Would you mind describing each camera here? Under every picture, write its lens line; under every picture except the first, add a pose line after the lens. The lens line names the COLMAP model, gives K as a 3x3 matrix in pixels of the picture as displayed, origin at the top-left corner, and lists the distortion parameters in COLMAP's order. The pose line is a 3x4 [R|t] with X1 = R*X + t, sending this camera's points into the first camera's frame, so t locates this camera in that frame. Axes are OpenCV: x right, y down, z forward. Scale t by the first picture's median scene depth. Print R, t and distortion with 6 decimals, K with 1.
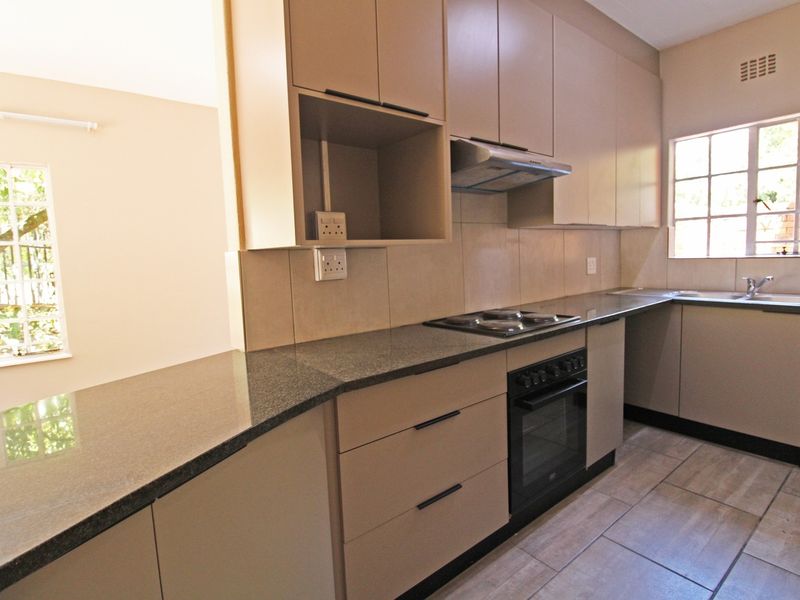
lens RADIAL K [[420.1, 0, 401.4], [0, 420.1, 294.0], [0, 0, 1]] dist [0.002649, -0.012944]
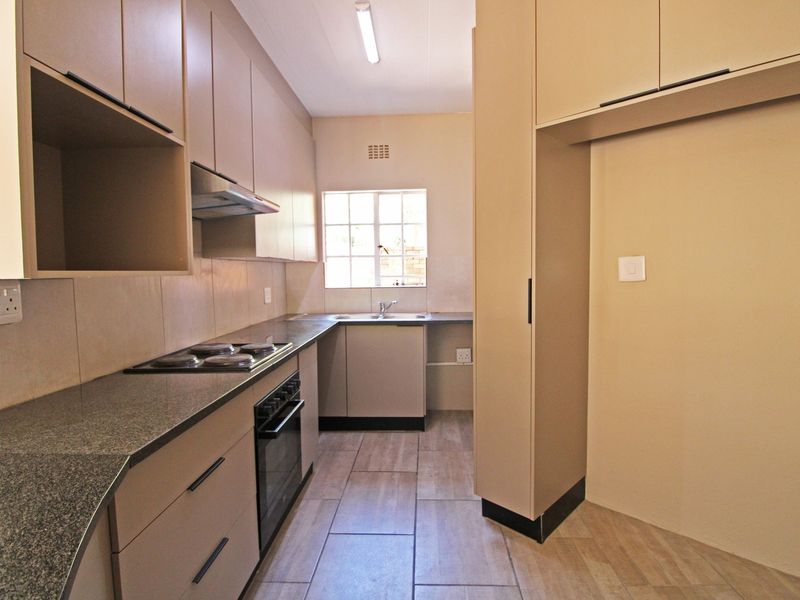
lens RADIAL K [[420.1, 0, 415.3], [0, 420.1, 296.7], [0, 0, 1]] dist [0.002649, -0.012944]
pose [[0.643602, -0.018924, 0.765127, -0.187602], [0.063854, 0.997537, -0.029040, -0.012774], [-0.762692, 0.067546, 0.643225, 0.039511]]
